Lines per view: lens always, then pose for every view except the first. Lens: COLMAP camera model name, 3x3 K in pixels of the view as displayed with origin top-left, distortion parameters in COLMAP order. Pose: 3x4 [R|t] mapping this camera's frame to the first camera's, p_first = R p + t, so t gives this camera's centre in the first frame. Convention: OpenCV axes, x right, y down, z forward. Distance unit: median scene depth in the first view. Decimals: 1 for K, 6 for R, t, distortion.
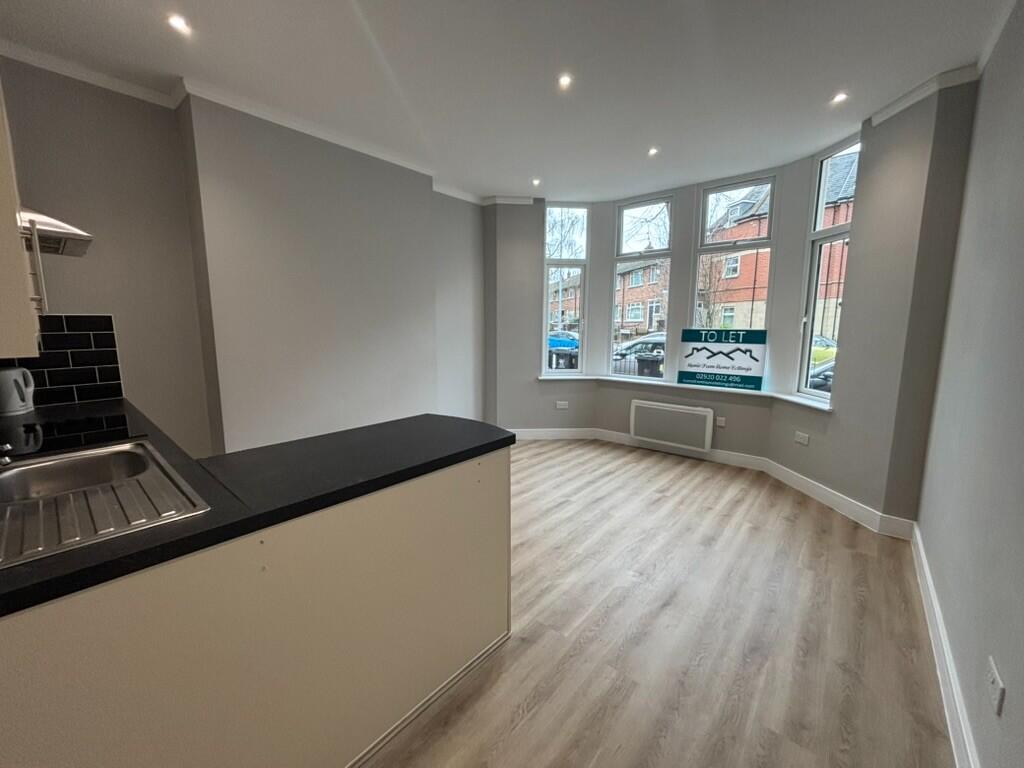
lens RADIAL K [[413.8, 0, 511.4], [0, 413.8, 381.9], [0, 0, 1]] dist [0.001121, 0.000314]
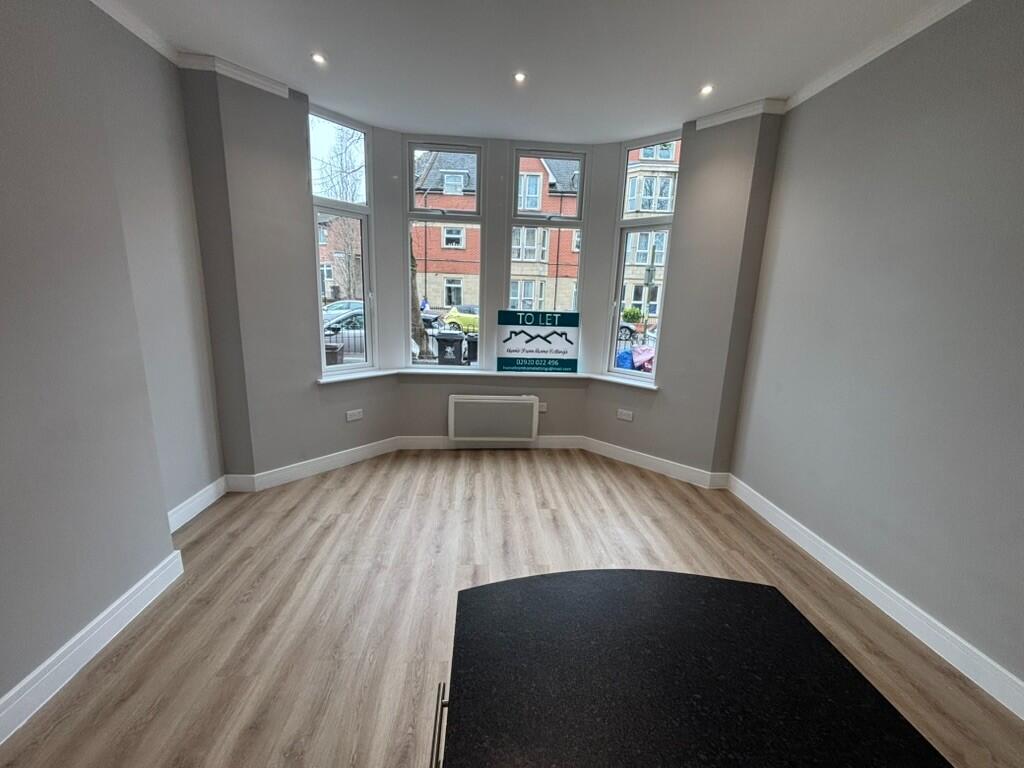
lens RADIAL K [[406.8, 0, 512.0], [0, 406.8, 385.2], [0, 0, 1]] dist [-0.000807, -0.000340]
pose [[0.706034, -0.131777, 0.695809, -0.205811], [0.065697, 0.990486, 0.120923, -0.077160], [-0.705124, -0.039663, 0.707974, 0.382646]]
